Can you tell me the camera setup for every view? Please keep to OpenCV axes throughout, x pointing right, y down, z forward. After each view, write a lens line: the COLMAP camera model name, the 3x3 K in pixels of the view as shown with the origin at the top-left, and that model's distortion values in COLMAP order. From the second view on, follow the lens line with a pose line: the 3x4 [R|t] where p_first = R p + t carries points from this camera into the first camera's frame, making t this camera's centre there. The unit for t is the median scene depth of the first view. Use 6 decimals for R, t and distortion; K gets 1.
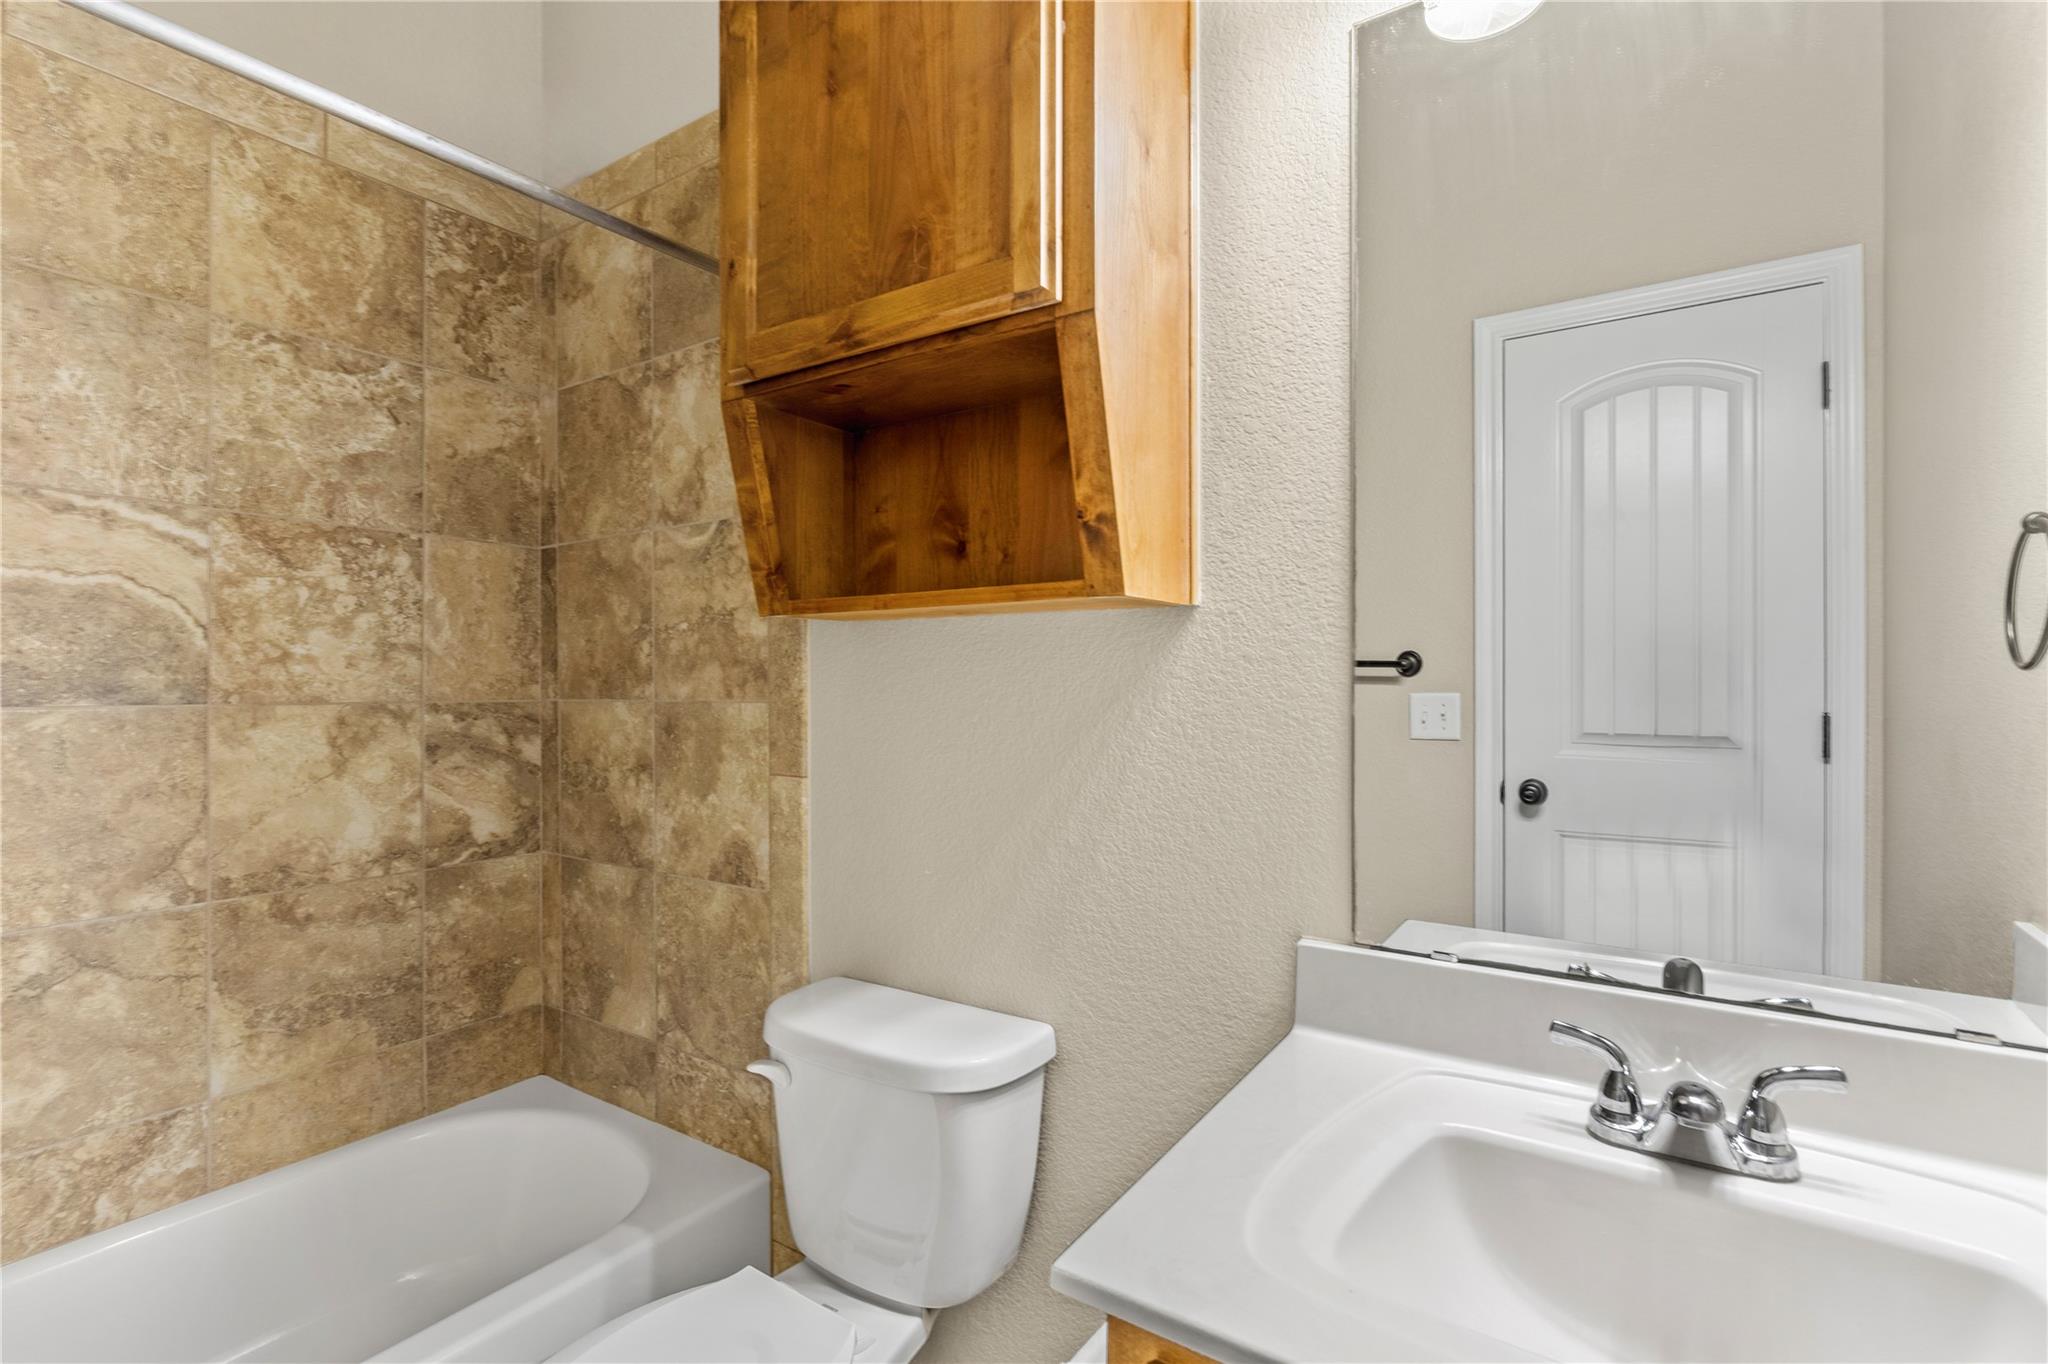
lens RADIAL K [[951.7, 0, 1027.9], [0, 951.7, 684.9], [0, 0, 1]] dist [-0.002795, 0.002060]
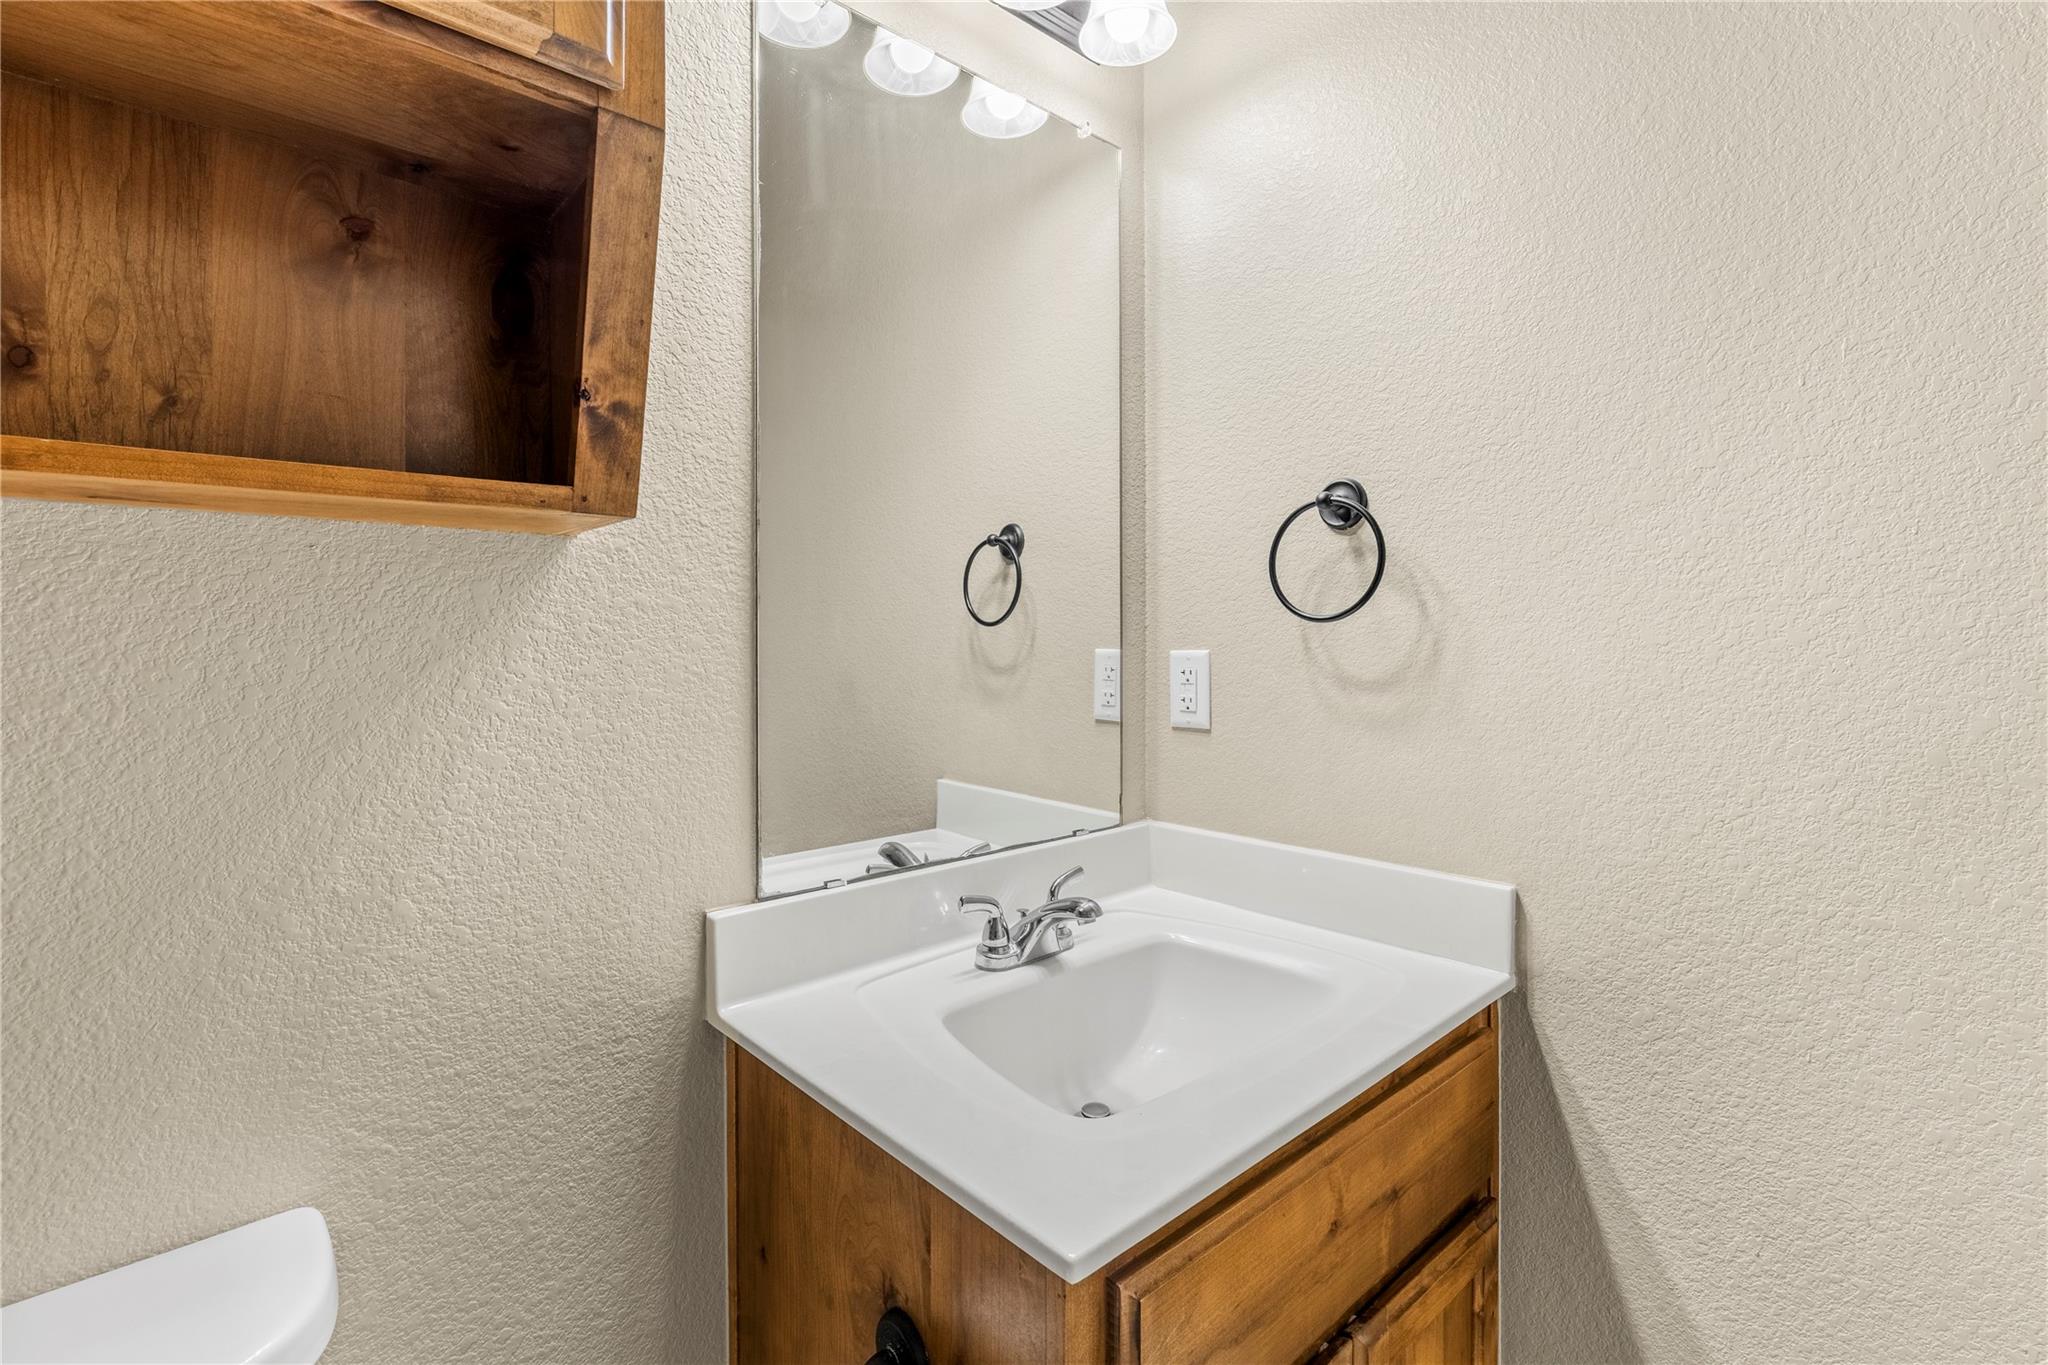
lens RADIAL K [[926.8, 0, 1020.1], [0, 926.8, 643.2], [0, 0, 1]] dist [-0.001678, -0.000086]
pose [[0.244197, -0.010560, 0.969668, -0.350006], [0.008254, 0.999927, 0.008811, 0.000902], [-0.969690, 0.005852, 0.244267, 0.341742]]
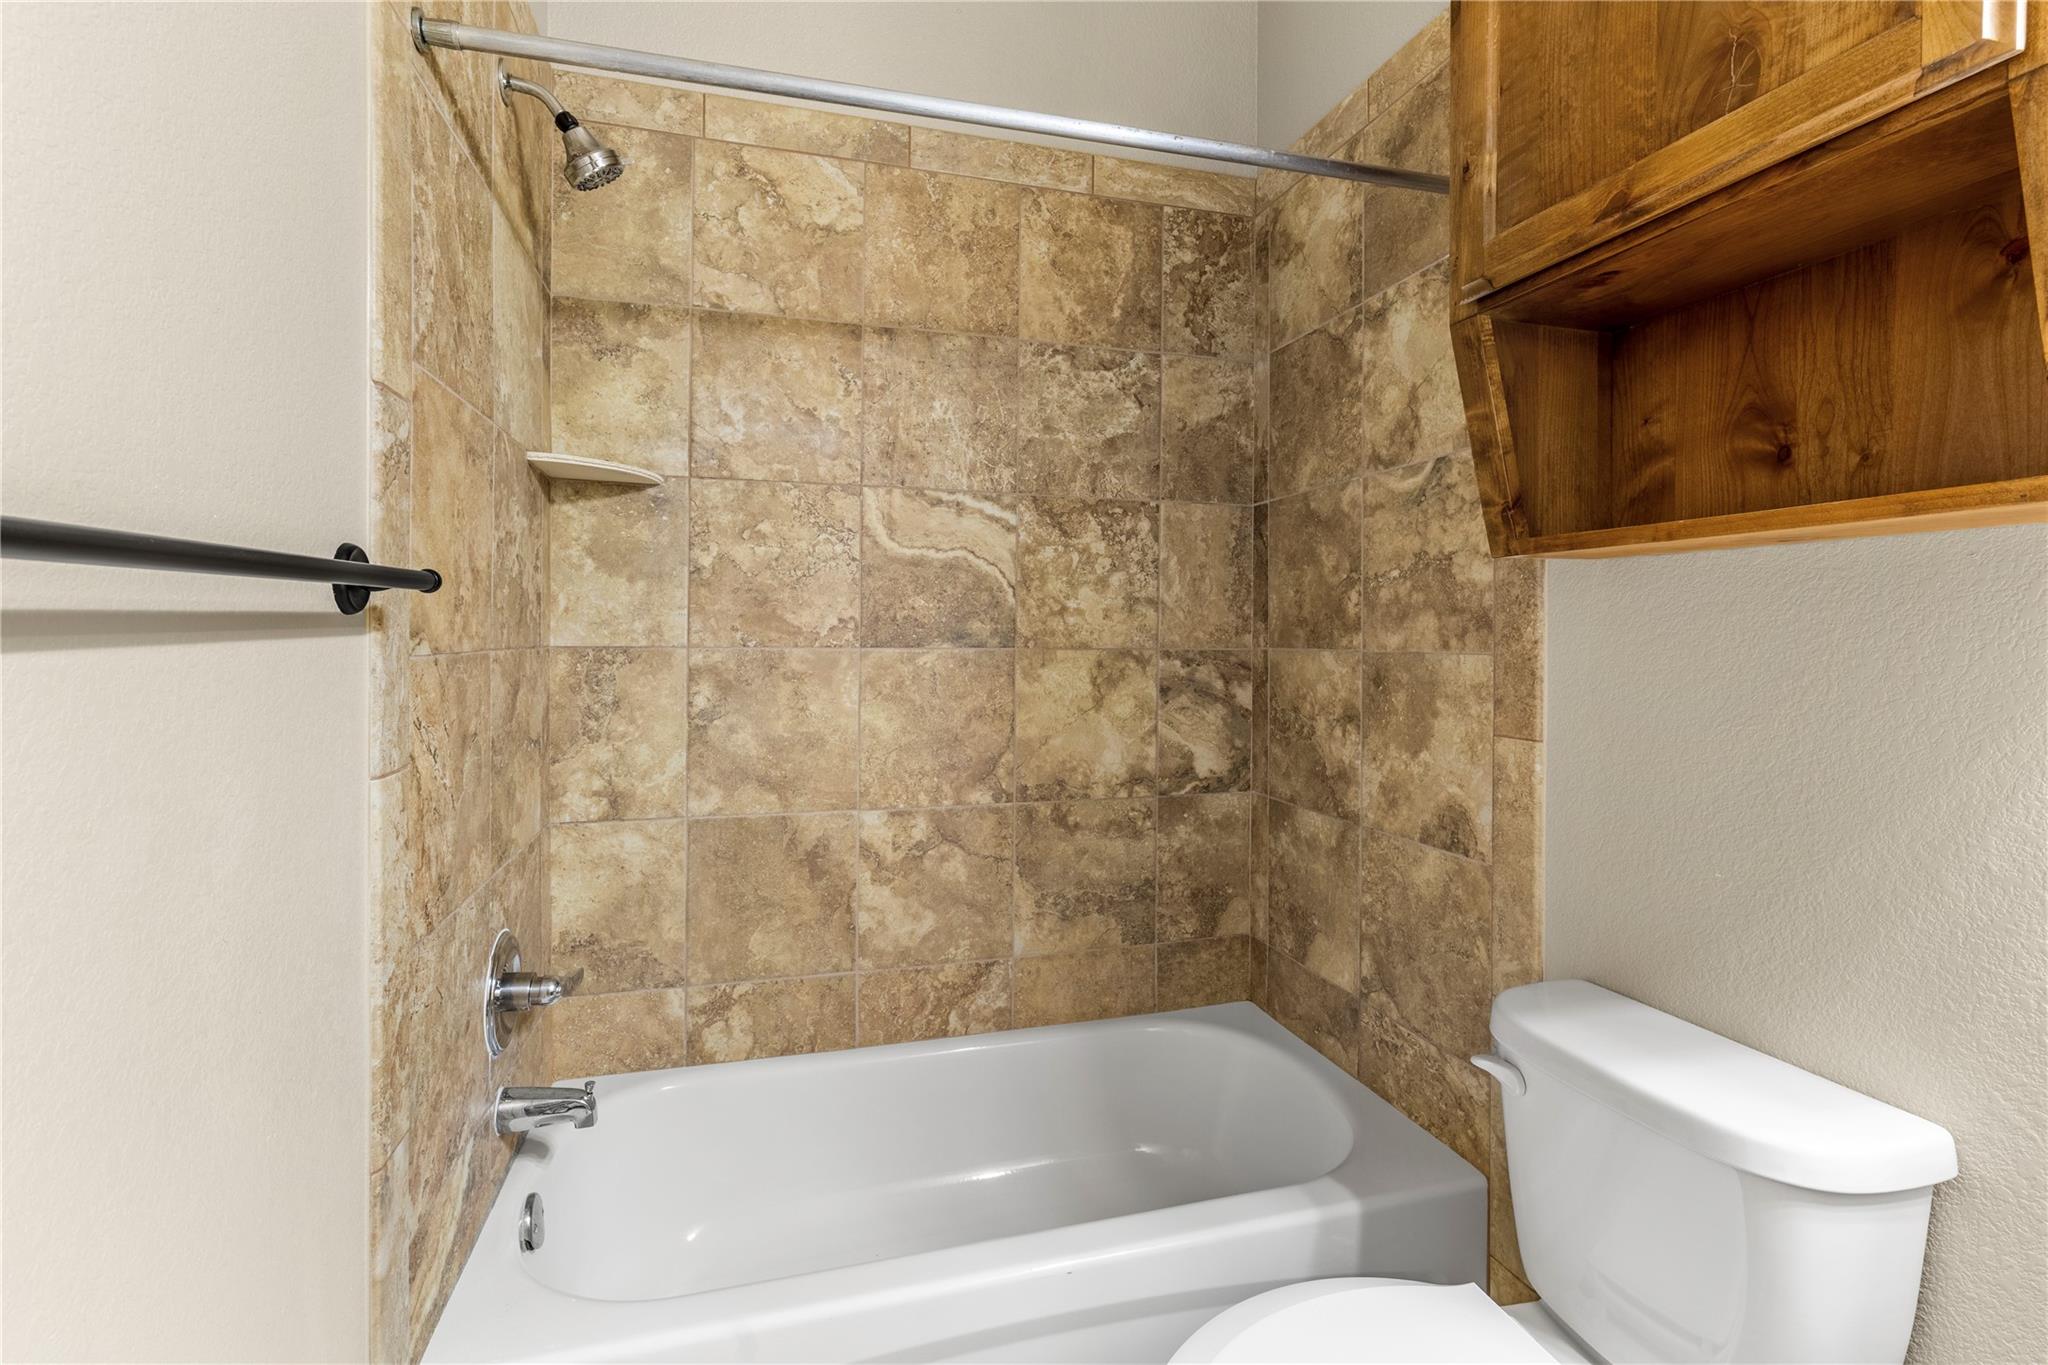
lens RADIAL K [[938.9, 0, 1022.8], [0, 938.9, 635.3], [0, 0, 1]] dist [0.002440, 0.000985]
pose [[0.769323, 0.005714, -0.638835, -0.048765], [-0.007033, 0.999975, 0.000474, 0.002827], [0.638822, 0.004128, 0.769344, 0.036799]]
